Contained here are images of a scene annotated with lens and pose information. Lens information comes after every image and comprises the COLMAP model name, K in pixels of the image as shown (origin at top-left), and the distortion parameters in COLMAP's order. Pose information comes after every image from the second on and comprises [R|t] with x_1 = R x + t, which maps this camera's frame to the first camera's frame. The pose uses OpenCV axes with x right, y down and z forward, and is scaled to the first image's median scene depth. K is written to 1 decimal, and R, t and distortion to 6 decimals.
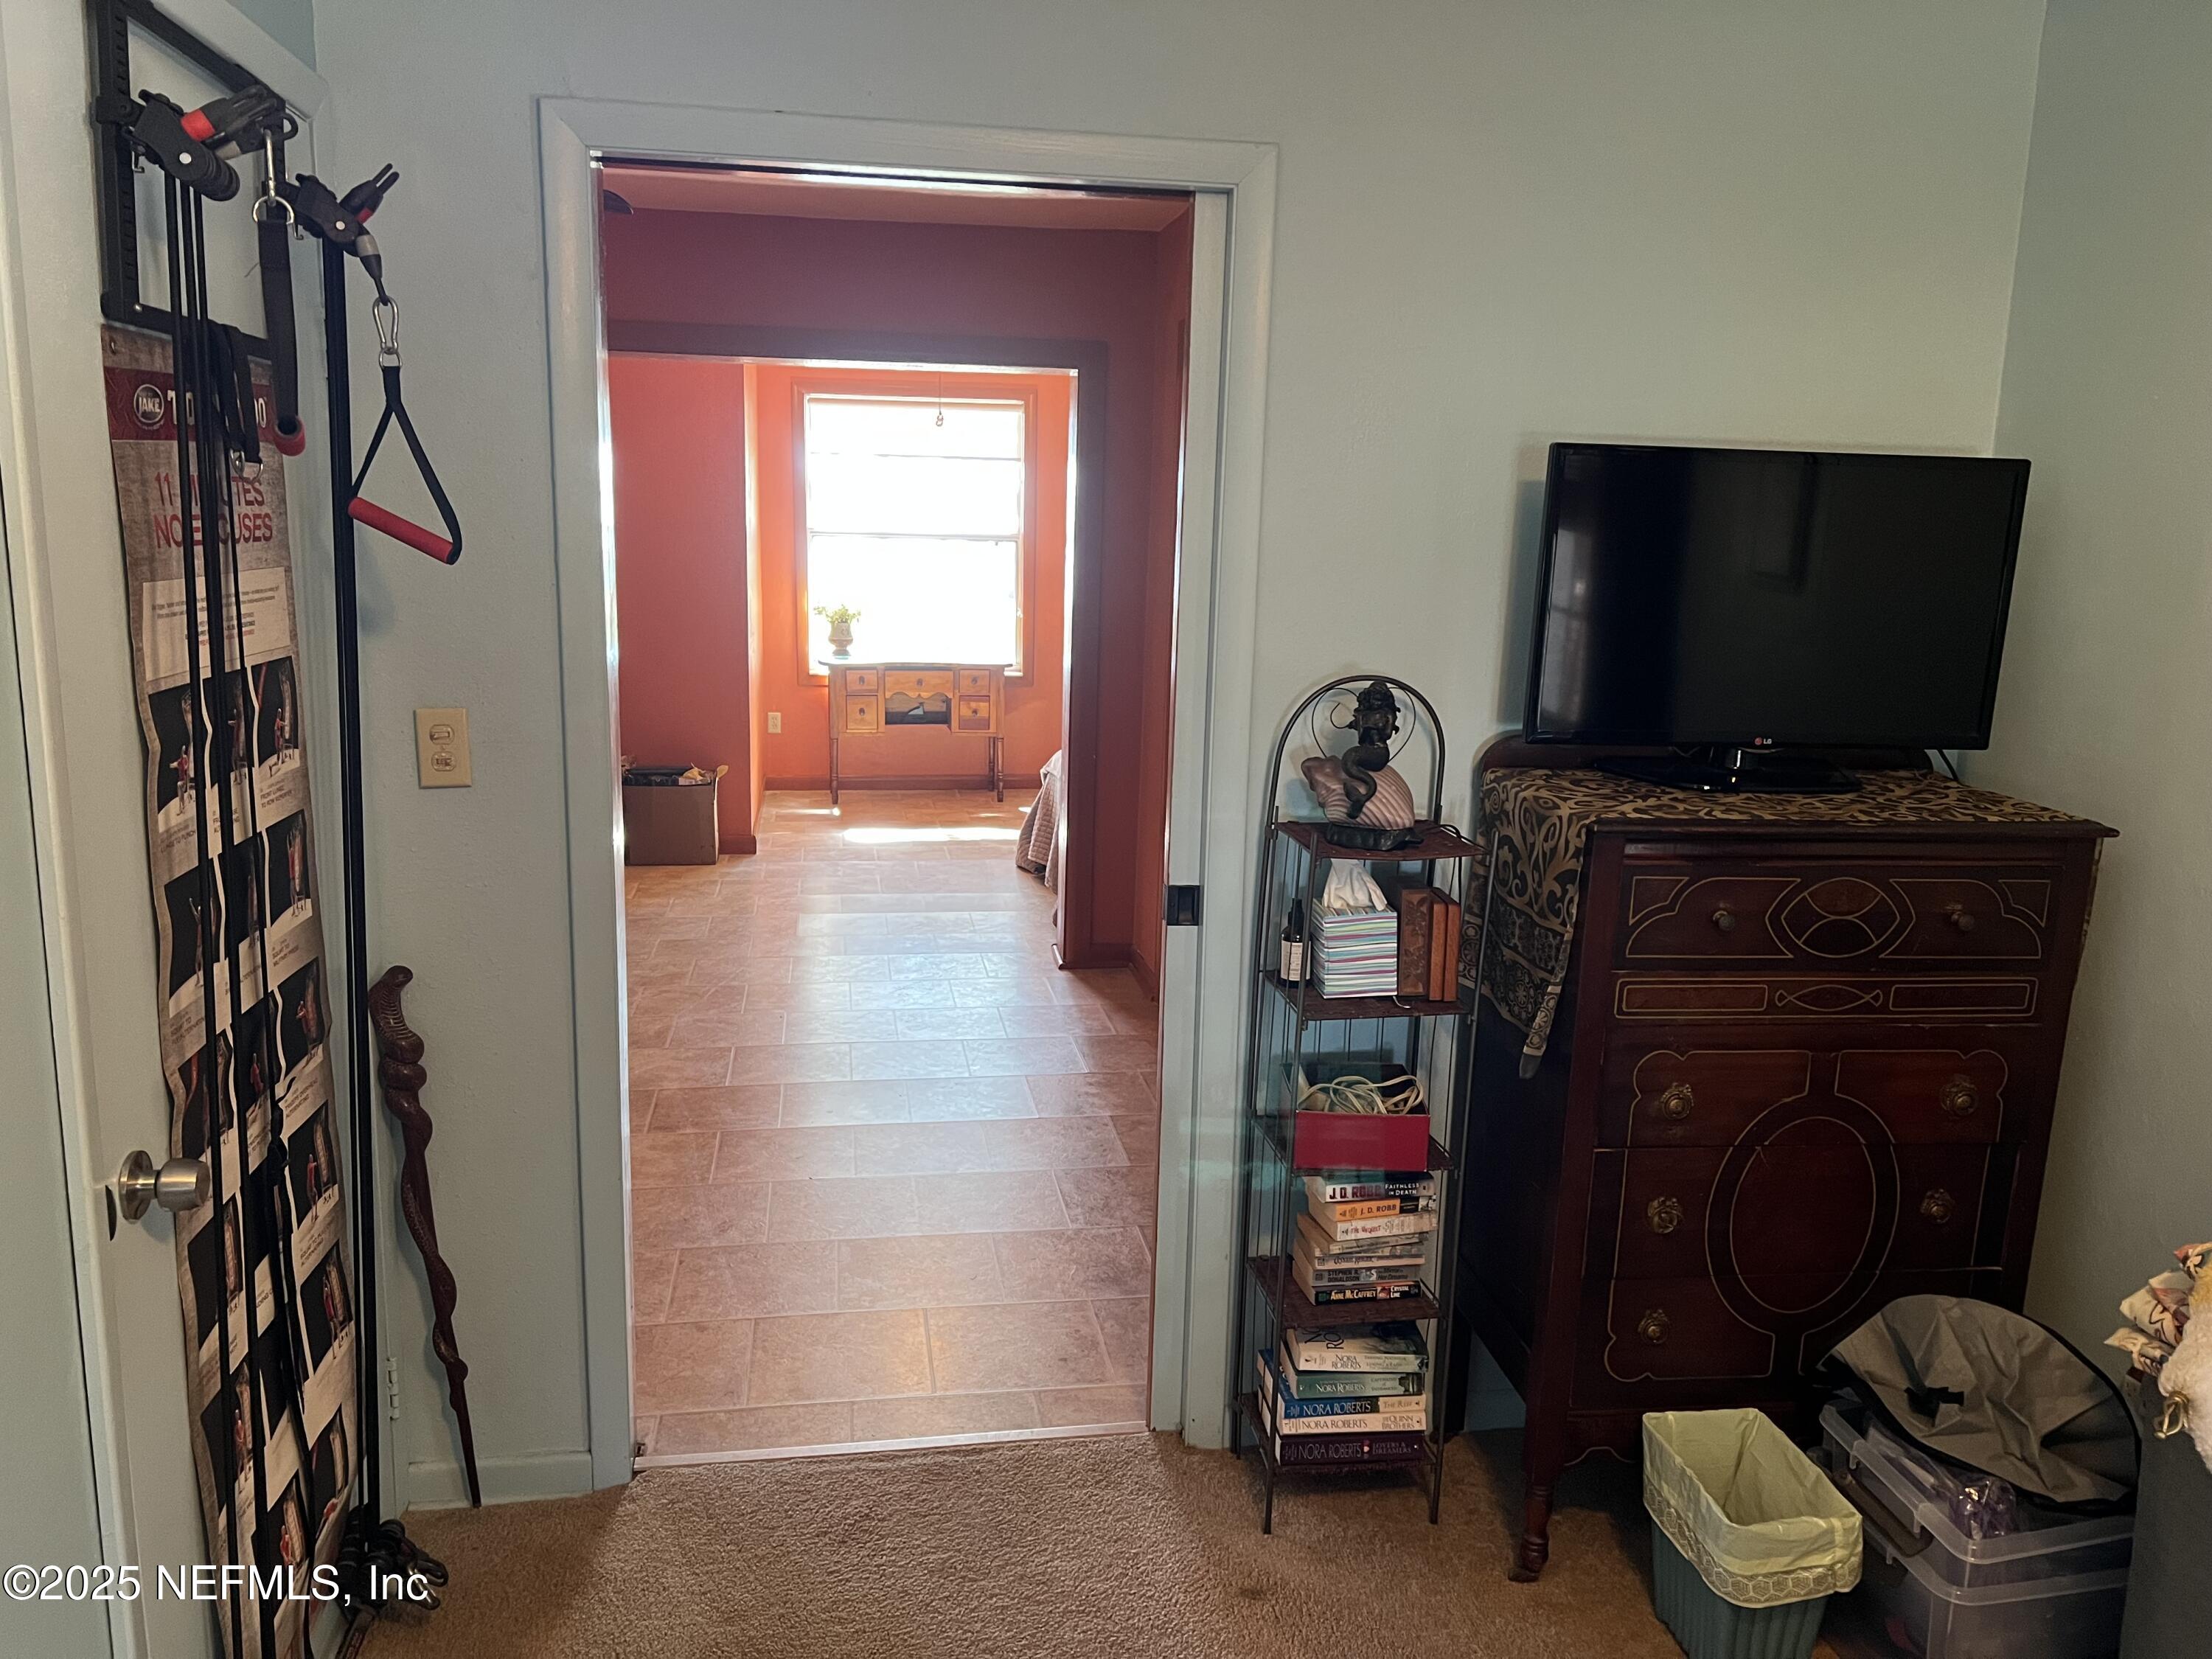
lens RADIAL K [[1643.9, 0, 1104.5], [0, 1643.9, 828.8], [0, 0, 1]] dist [0.006308, 0.007101]
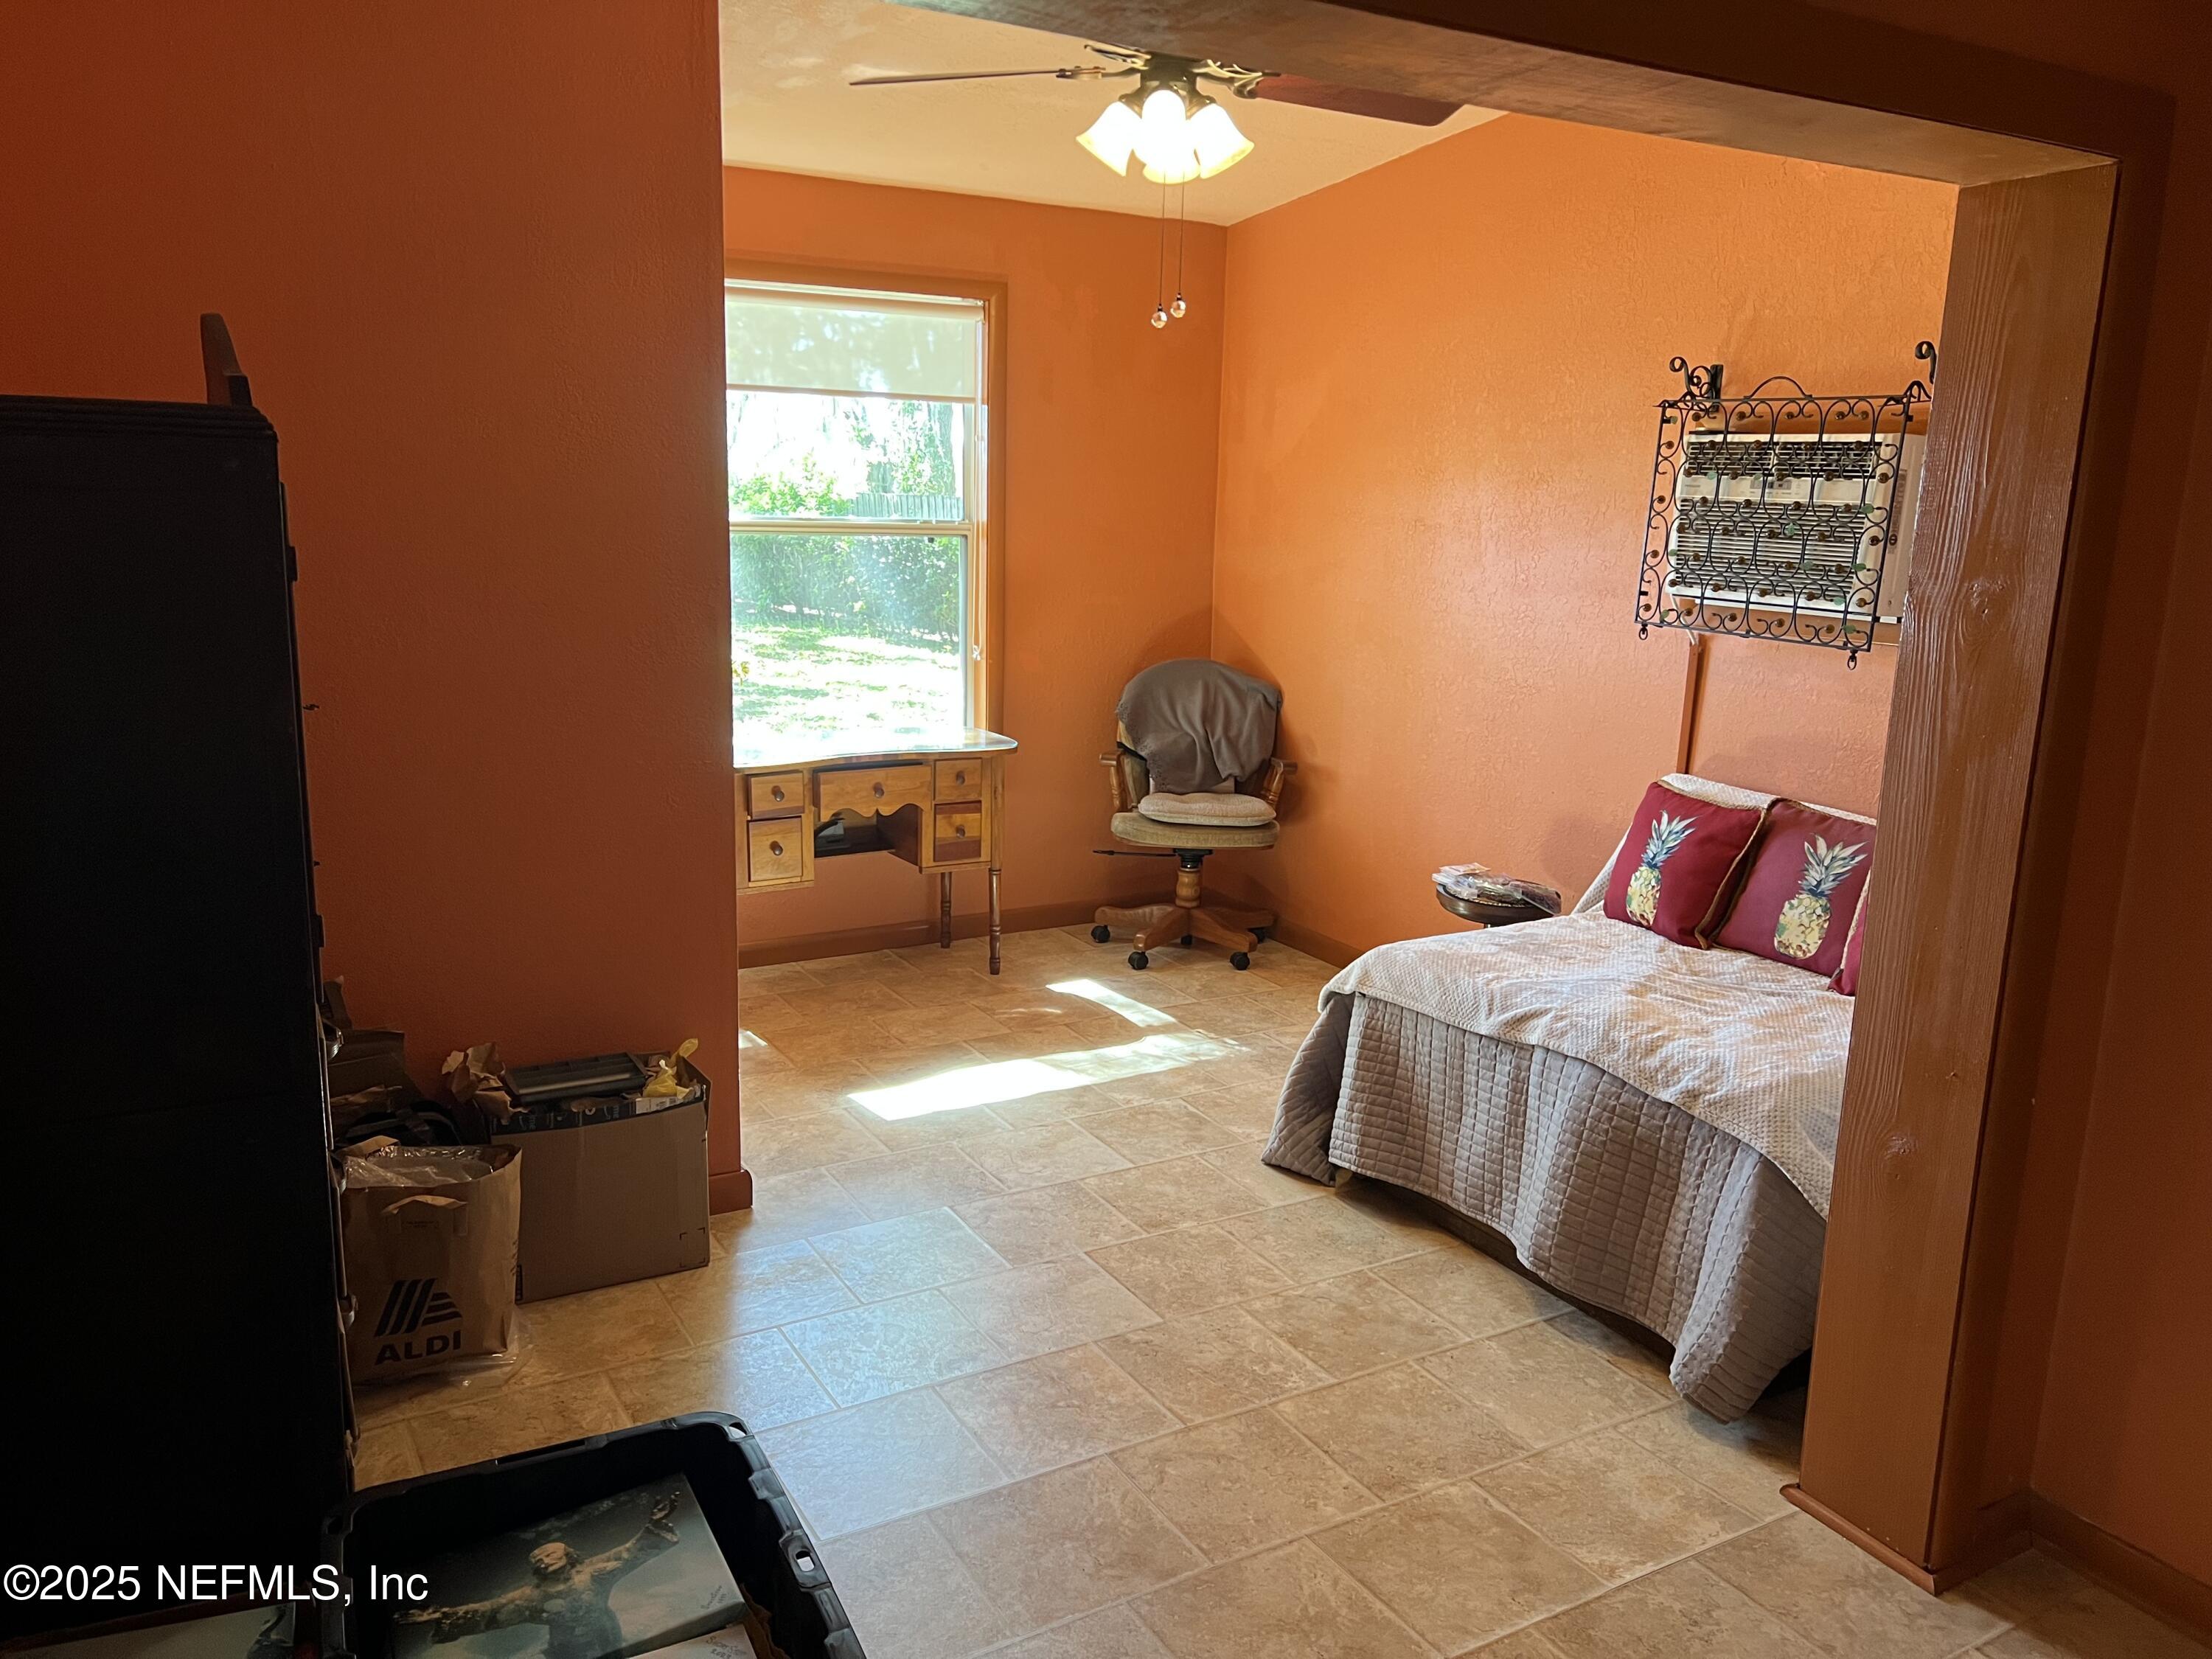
lens RADIAL K [[1643.9, 0, 1107.0], [0, 1643.9, 830.9], [0, 0, 1]] dist [0.006308, 0.007101]
pose [[0.933854, -0.074530, 0.349803, -0.235243], [0.063373, 0.997052, 0.043251, -0.093135], [-0.351995, -0.018222, 0.935824, 0.435633]]
